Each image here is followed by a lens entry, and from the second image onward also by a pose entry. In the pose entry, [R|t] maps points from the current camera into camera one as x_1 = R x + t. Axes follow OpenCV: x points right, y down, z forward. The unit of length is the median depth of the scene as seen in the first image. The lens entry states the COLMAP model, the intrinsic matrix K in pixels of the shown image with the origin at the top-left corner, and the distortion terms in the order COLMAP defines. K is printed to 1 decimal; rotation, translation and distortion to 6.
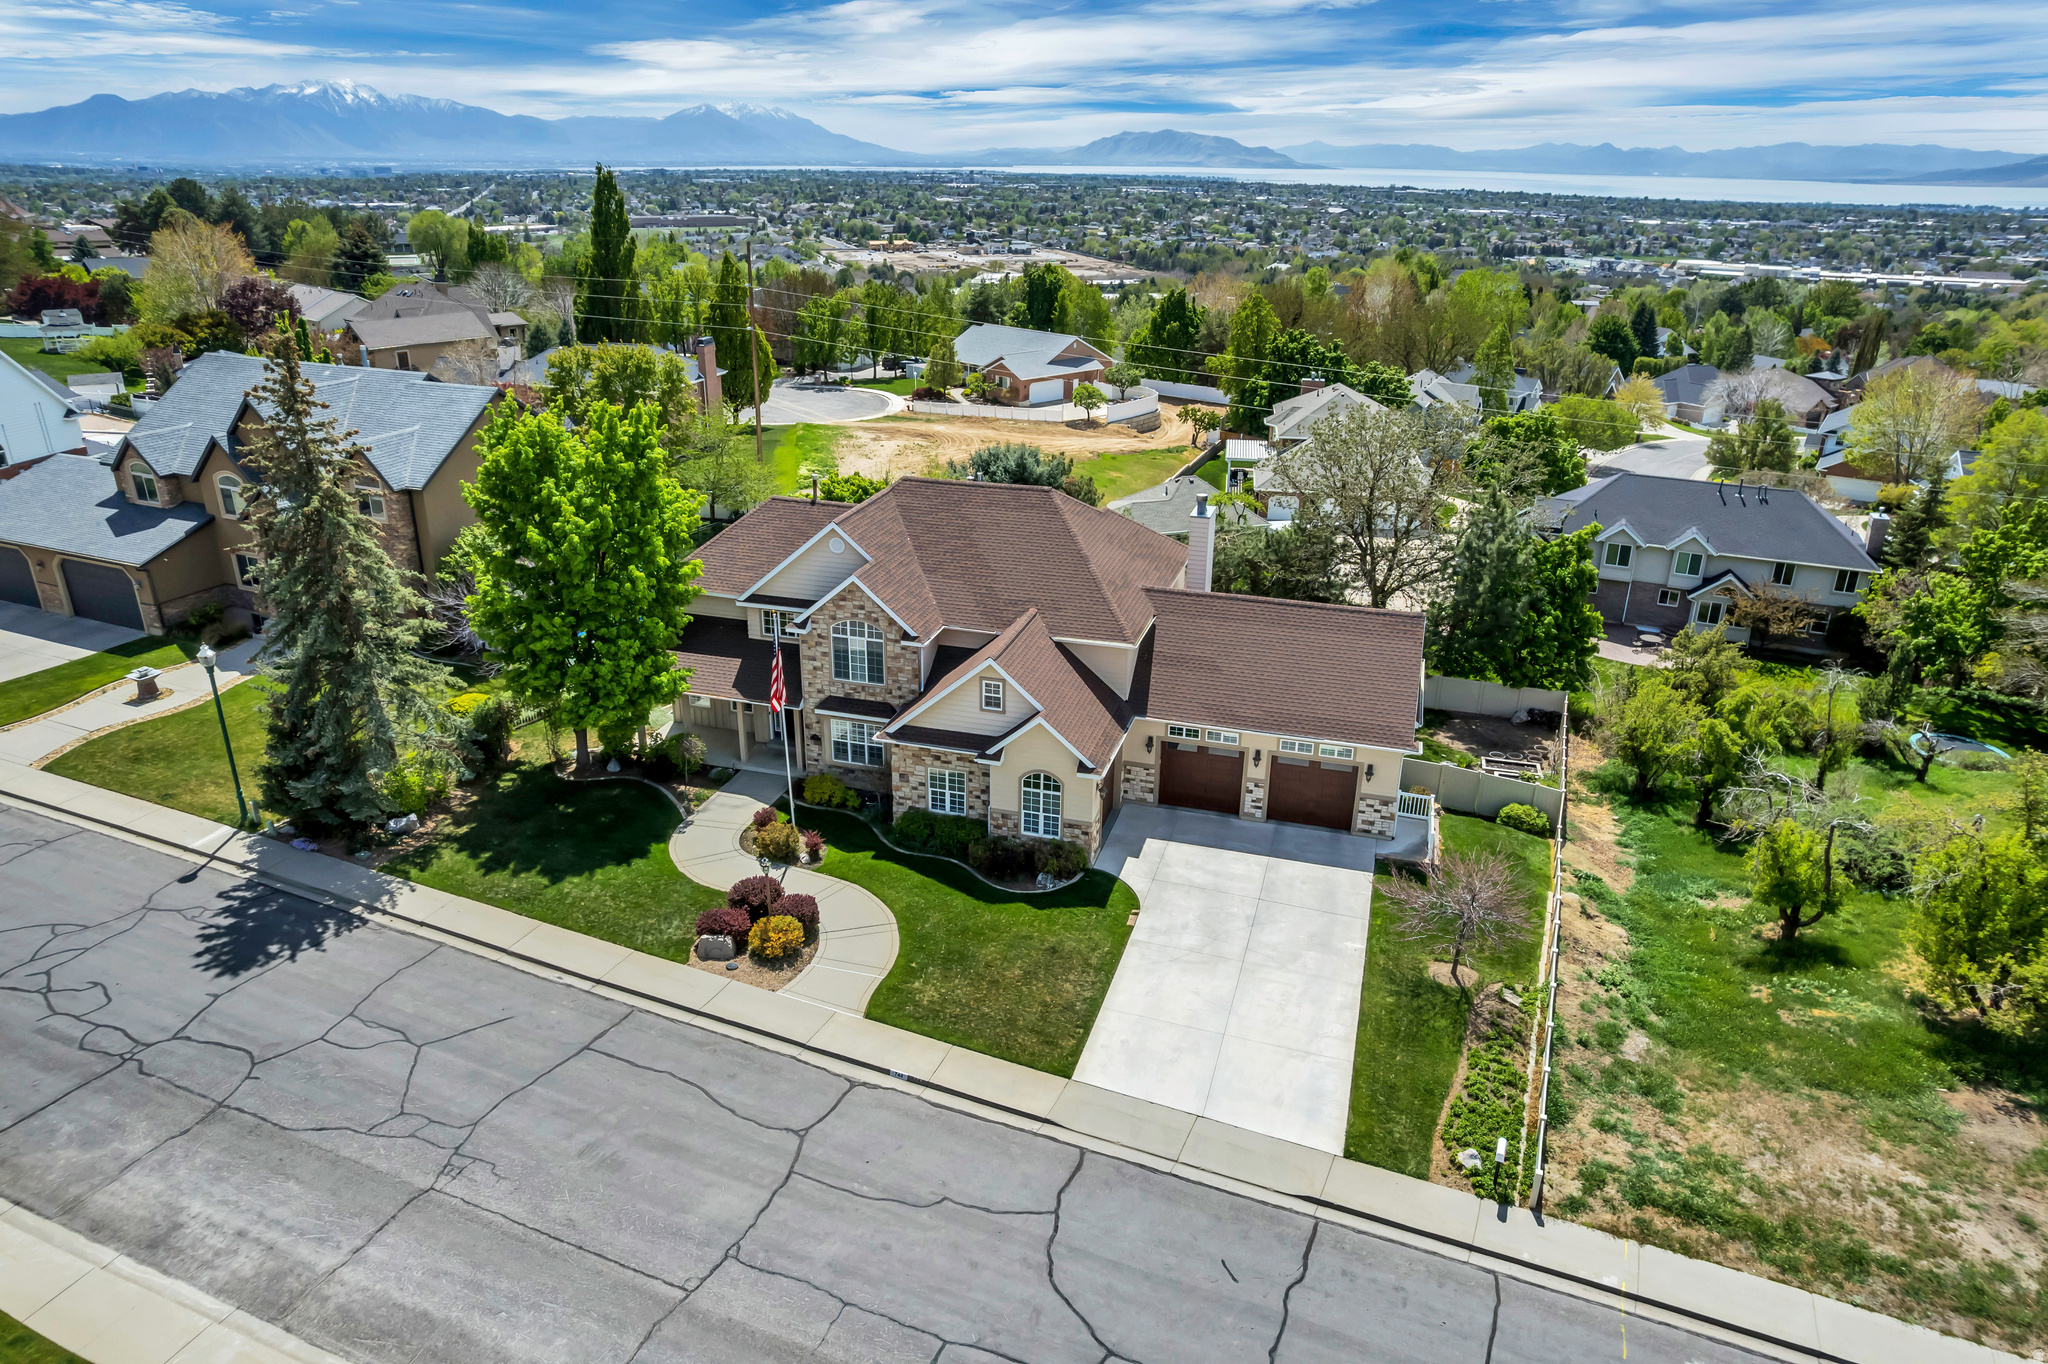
lens RADIAL K [[1309.6, 0, 1032.7], [0, 1309.6, 675.1], [0, 0, 1]] dist [-0.080541, 0.074497]
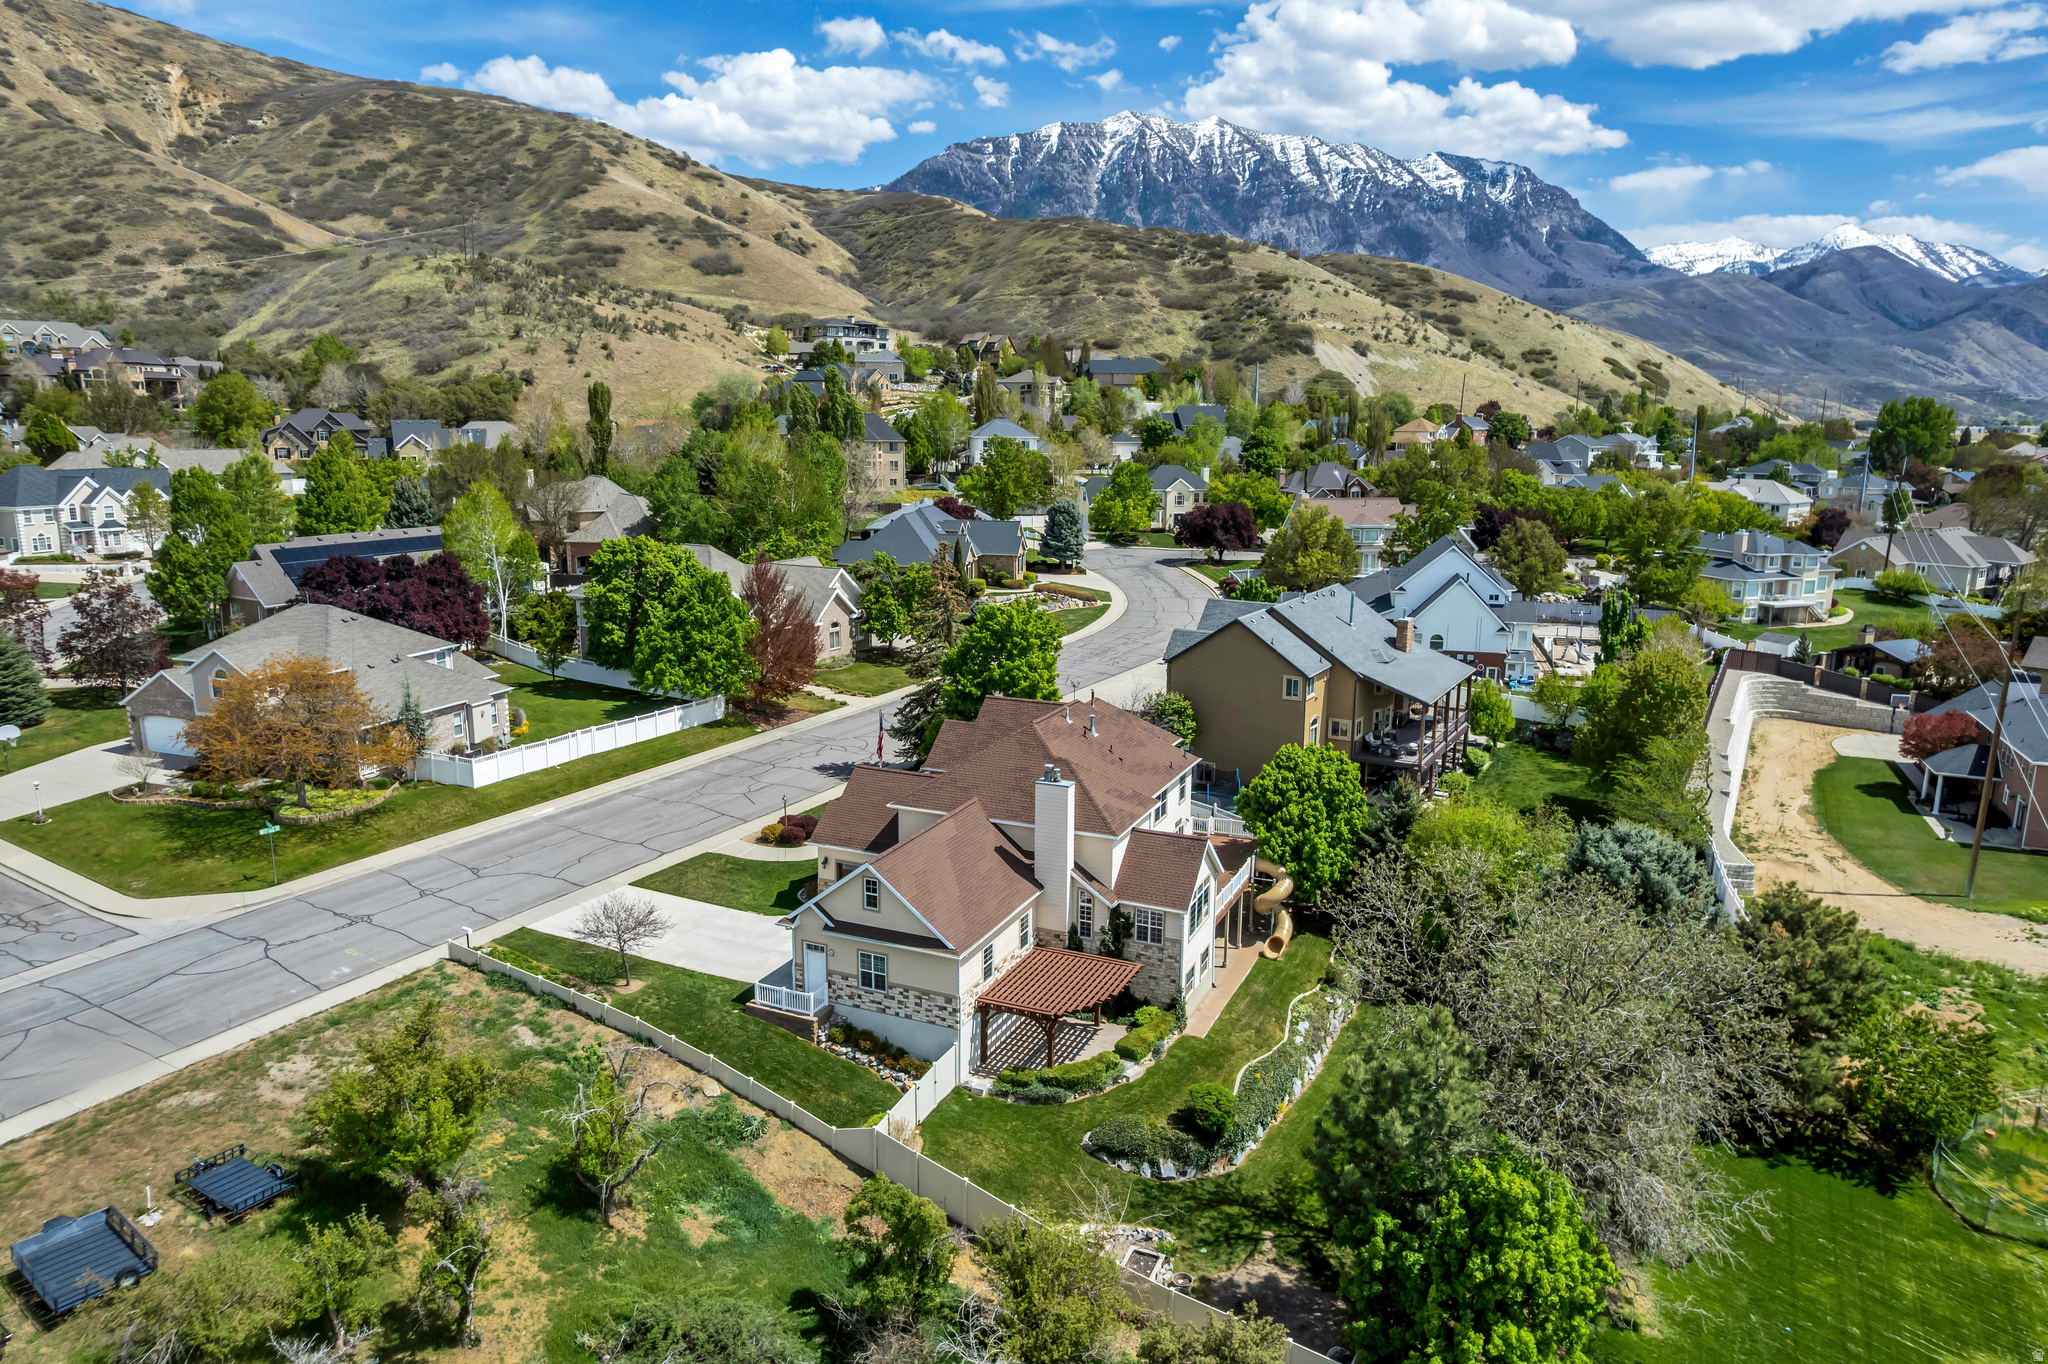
lens RADIAL K [[1309.6, 0, 1033.1], [0, 1309.6, 669.4], [0, 0, 1]] dist [-0.080541, 0.074497]
pose [[-0.131026, 0.176803, -0.975486, 1.279048], [-0.378837, 0.900364, 0.214073, -0.468276], [0.916141, 0.397599, -0.050991, 1.028512]]
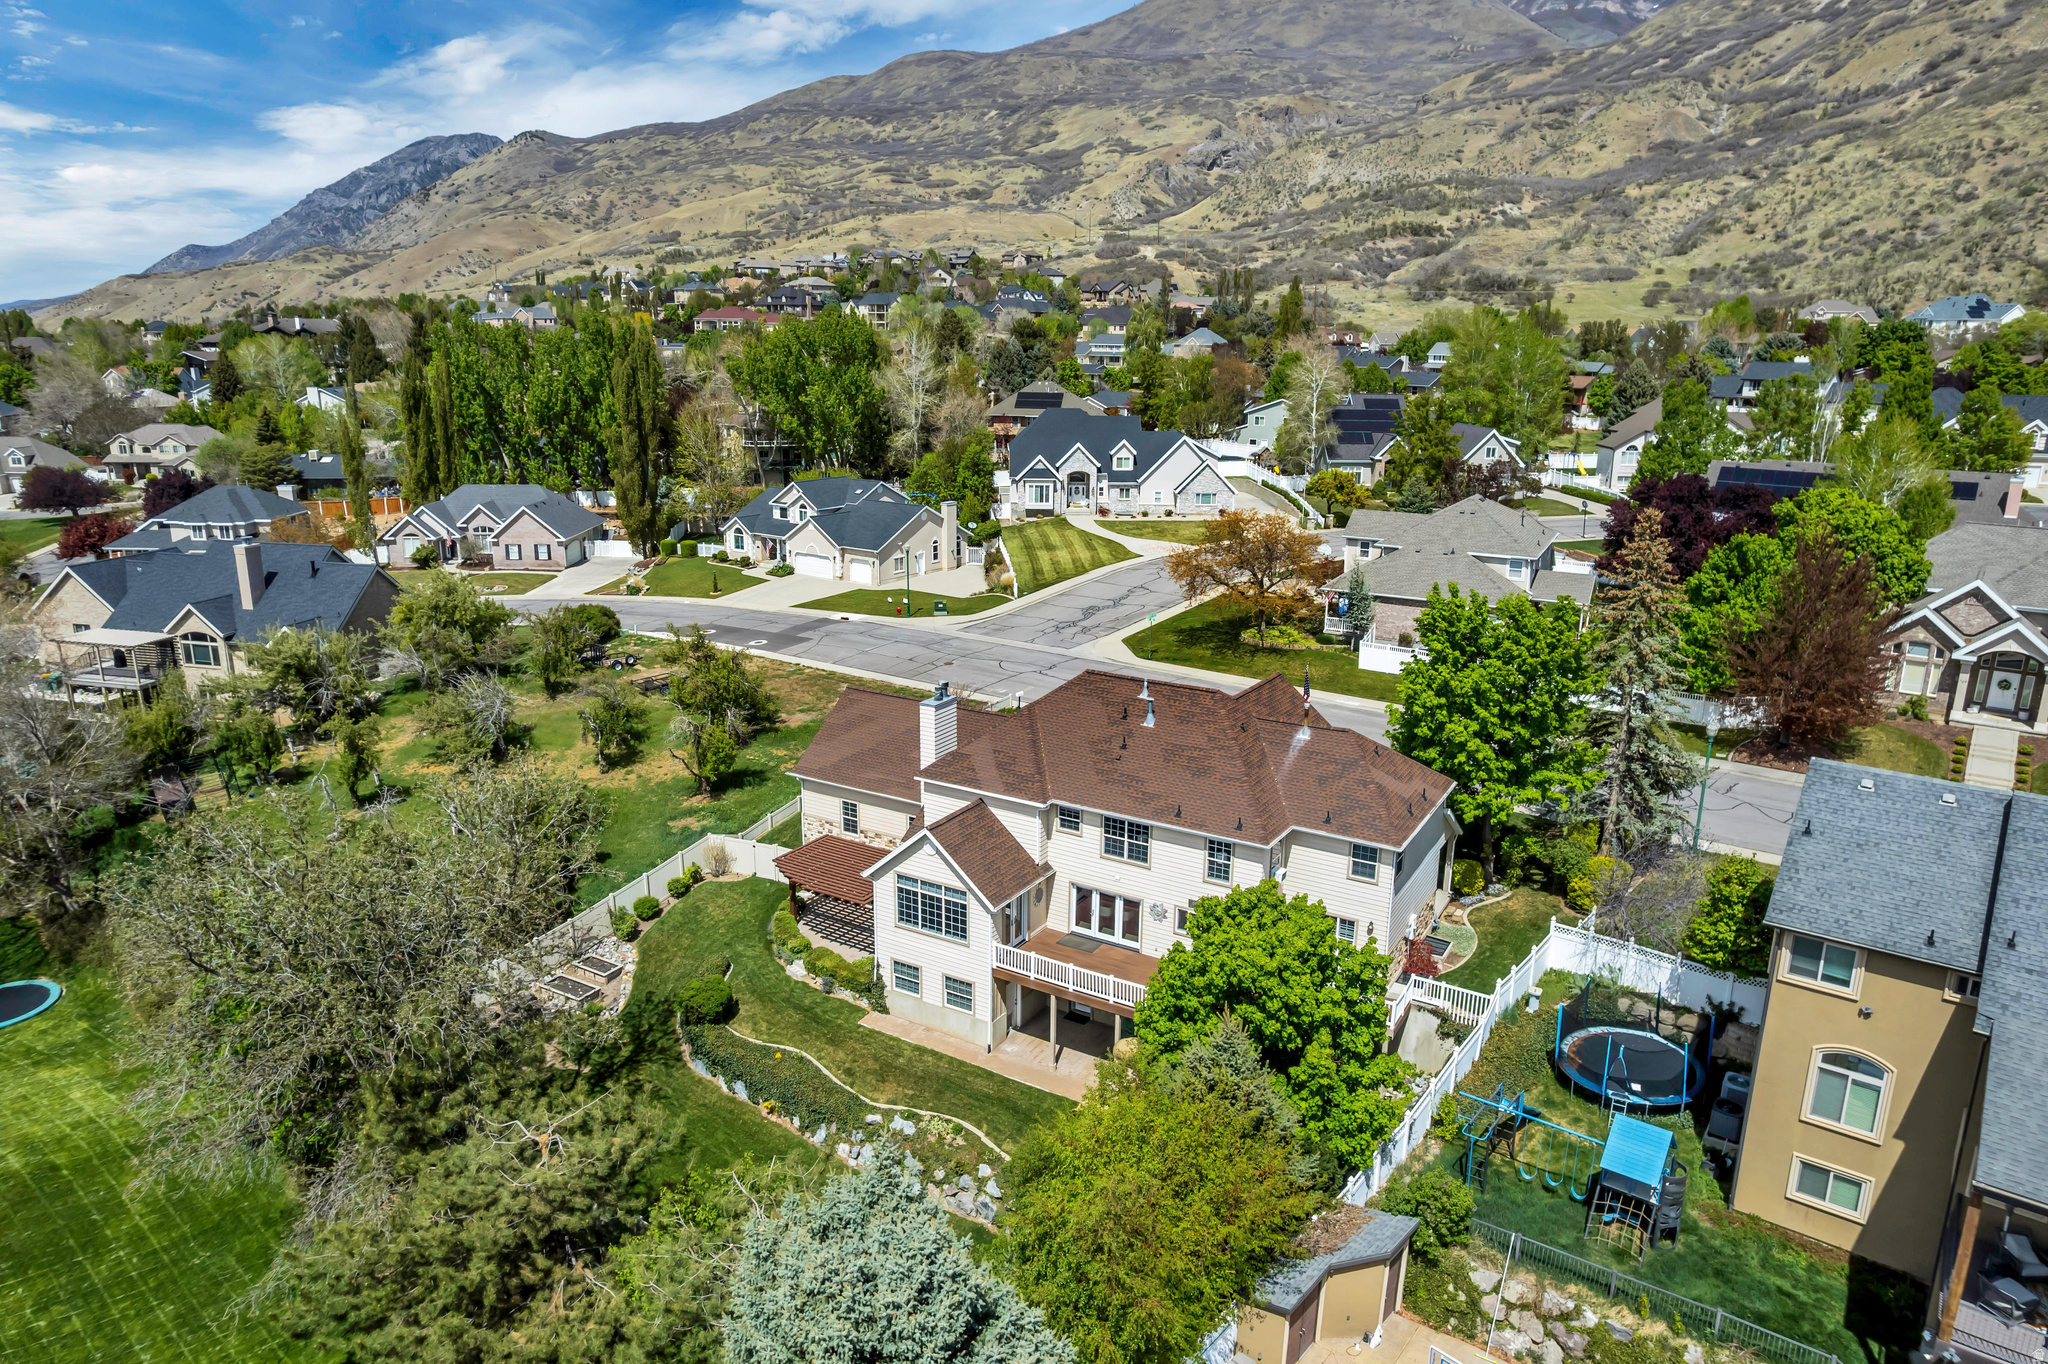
lens RADIAL K [[1309.6, 0, 1033.3], [0, 1309.6, 672.1], [0, 0, 1]] dist [-0.080541, 0.074497]
pose [[-0.966655, -0.085635, 0.241339, -0.208424], [0.075583, 0.805034, 0.588393, -0.794029], [-0.244673, 0.587015, -0.771718, 1.848725]]
